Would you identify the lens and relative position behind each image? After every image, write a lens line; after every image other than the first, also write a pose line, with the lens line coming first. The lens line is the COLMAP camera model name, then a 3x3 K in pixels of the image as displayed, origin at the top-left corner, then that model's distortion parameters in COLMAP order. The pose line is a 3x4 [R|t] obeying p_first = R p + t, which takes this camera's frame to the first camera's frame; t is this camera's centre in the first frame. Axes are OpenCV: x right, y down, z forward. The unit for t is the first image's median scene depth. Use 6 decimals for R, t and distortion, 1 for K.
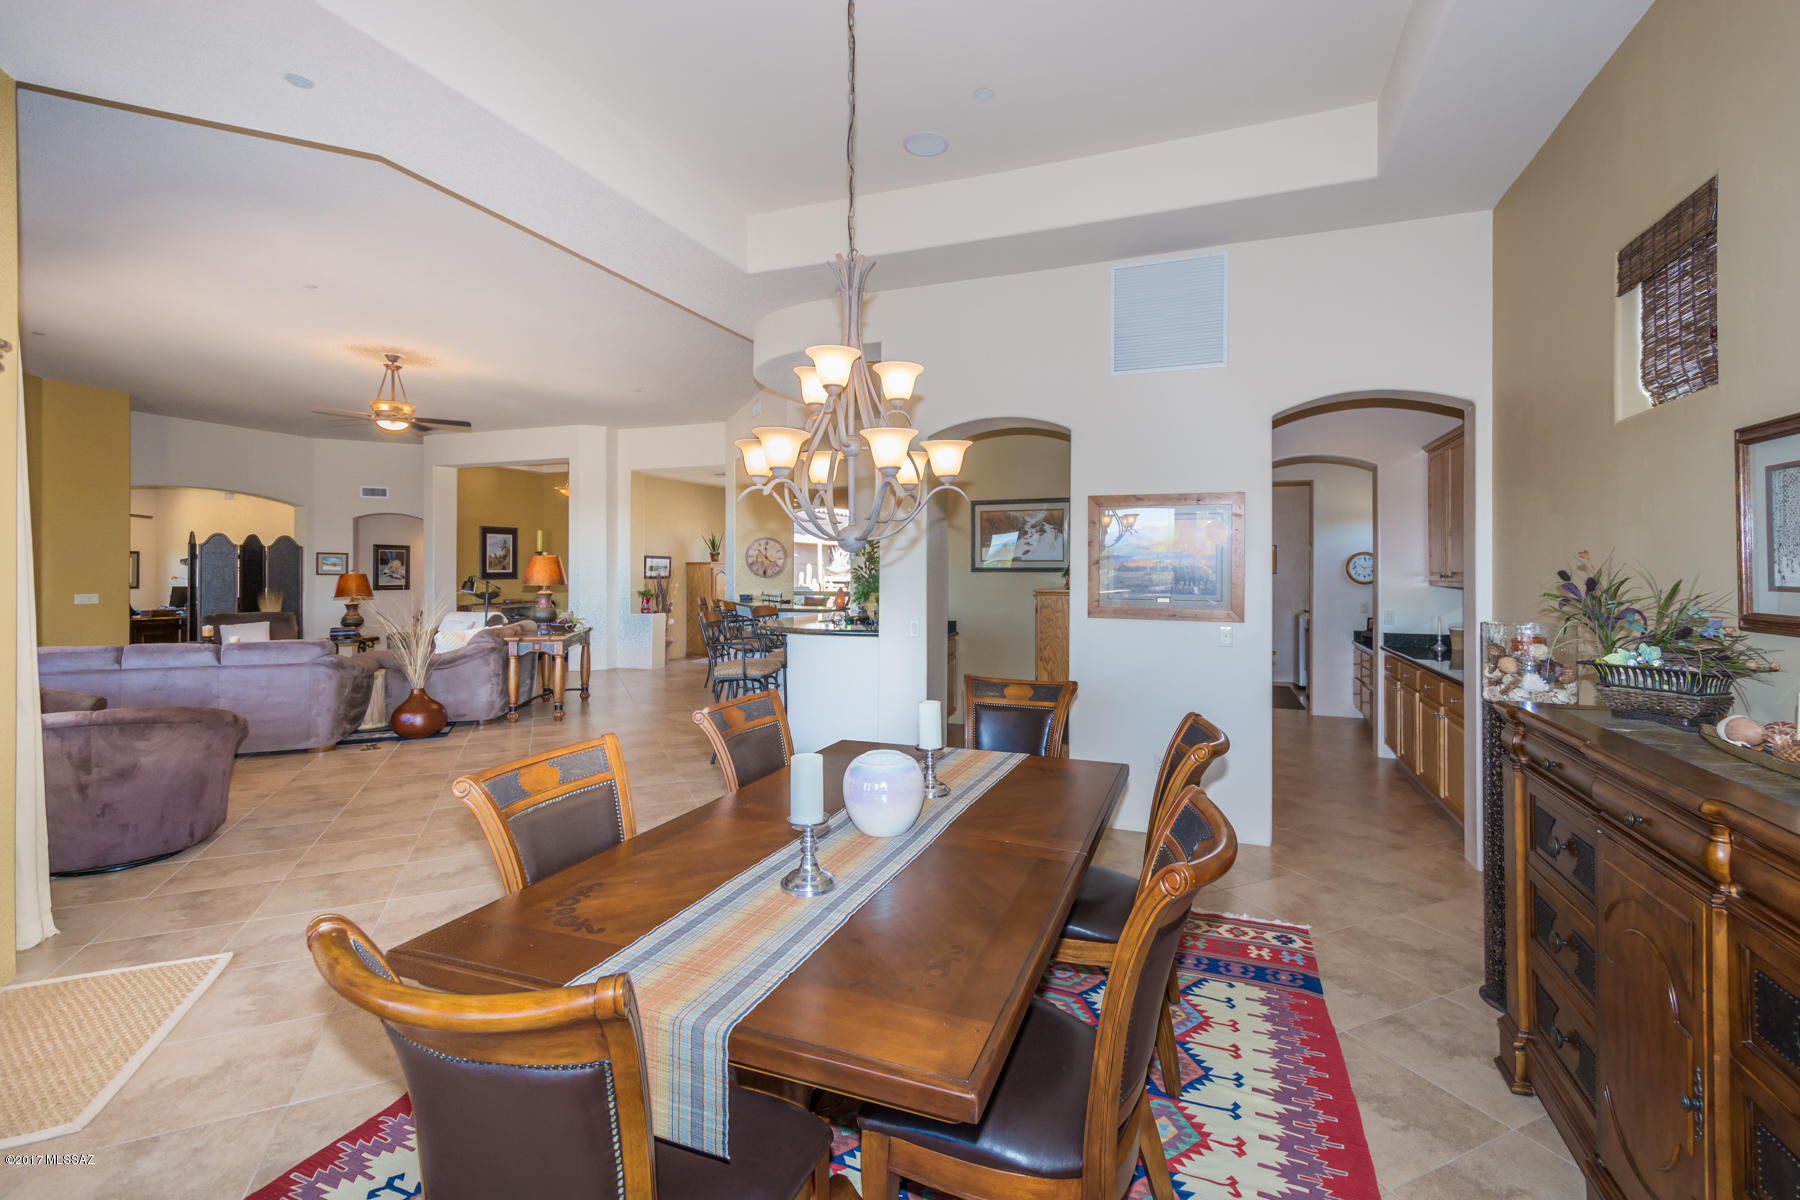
lens RADIAL K [[801.0, 0, 926.0], [0, 801.0, 565.4], [0, 0, 1]] dist [0.002376, 0.000230]
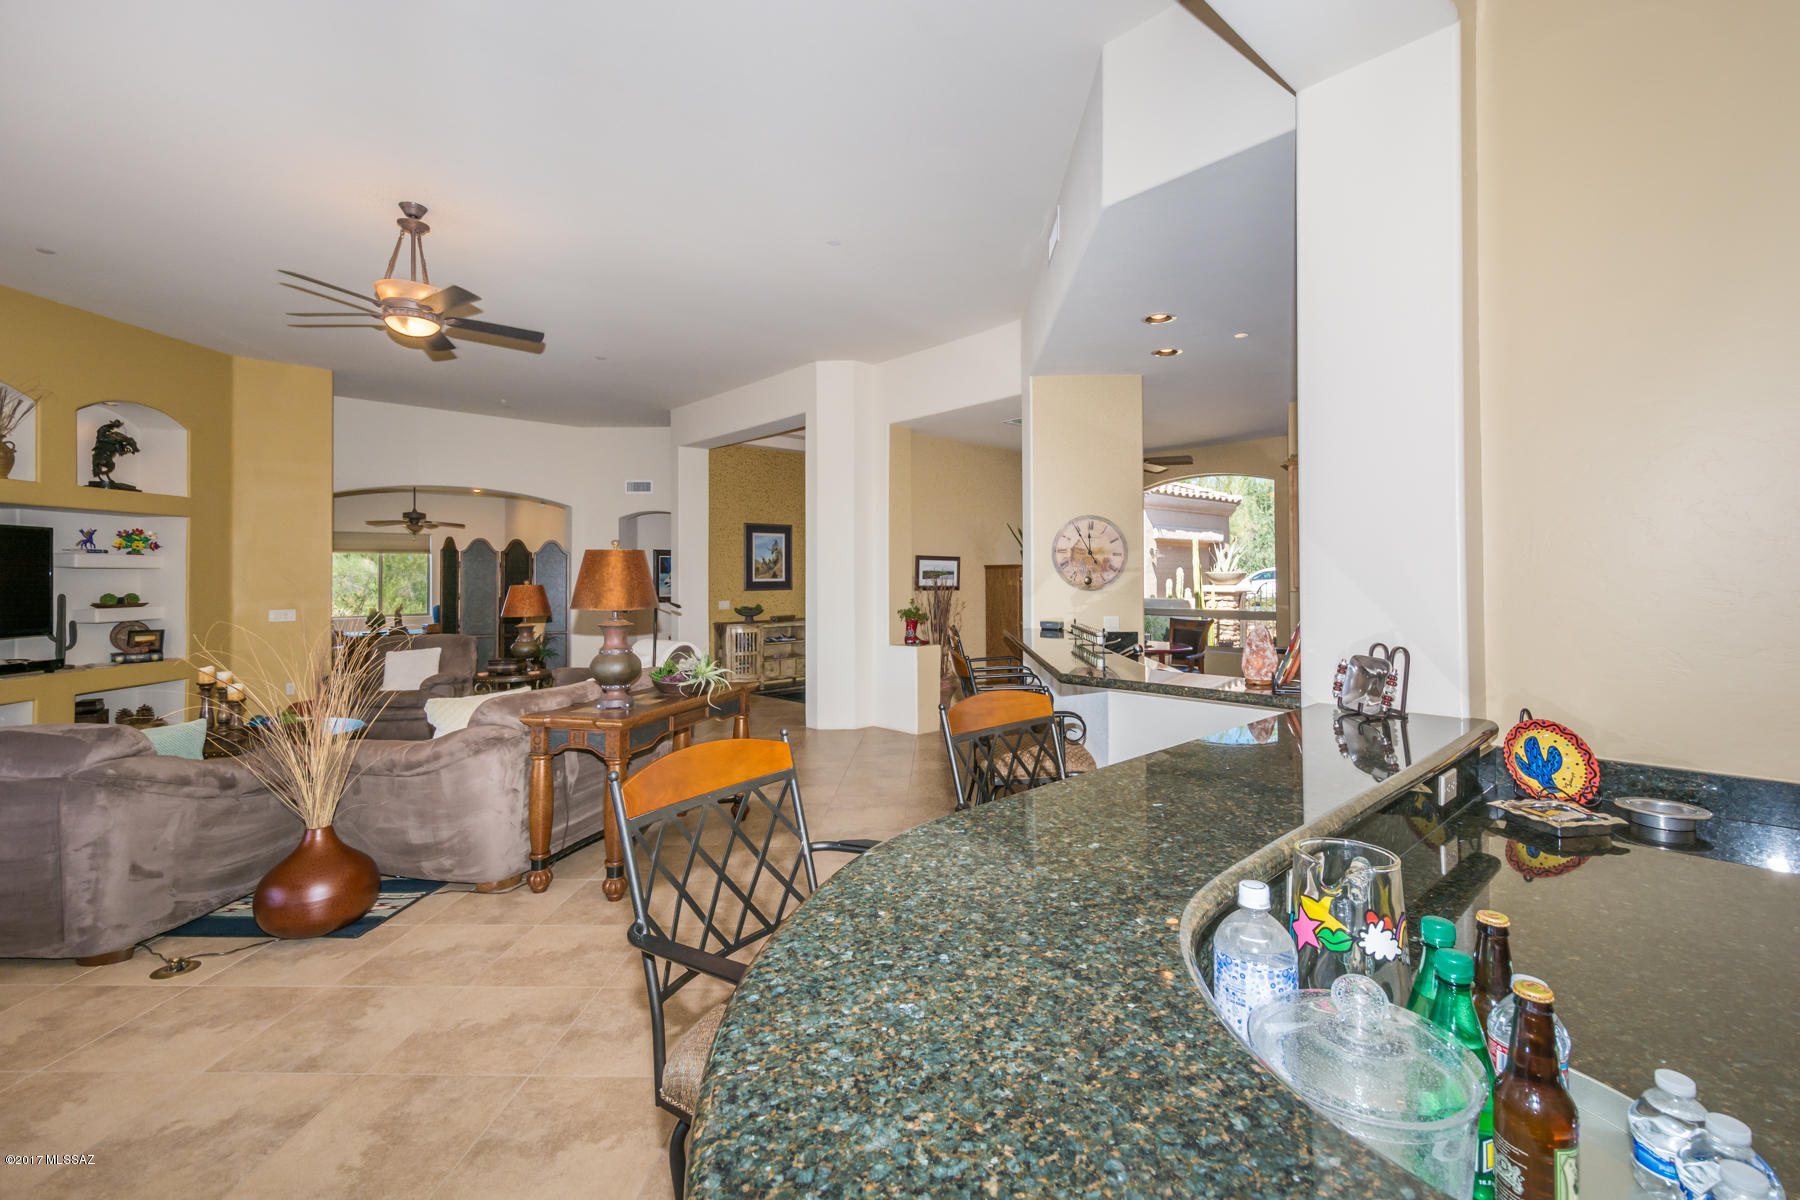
lens RADIAL K [[783.7, 0, 923.3], [0, 783.7, 566.7], [0, 0, 1]] dist [0.012463, 0.000083]
pose [[0.893652, -0.011815, -0.448606, -0.059085], [0.008542, 0.999920, -0.009320, 0.003166], [0.448680, 0.004497, 0.893681, 0.441986]]
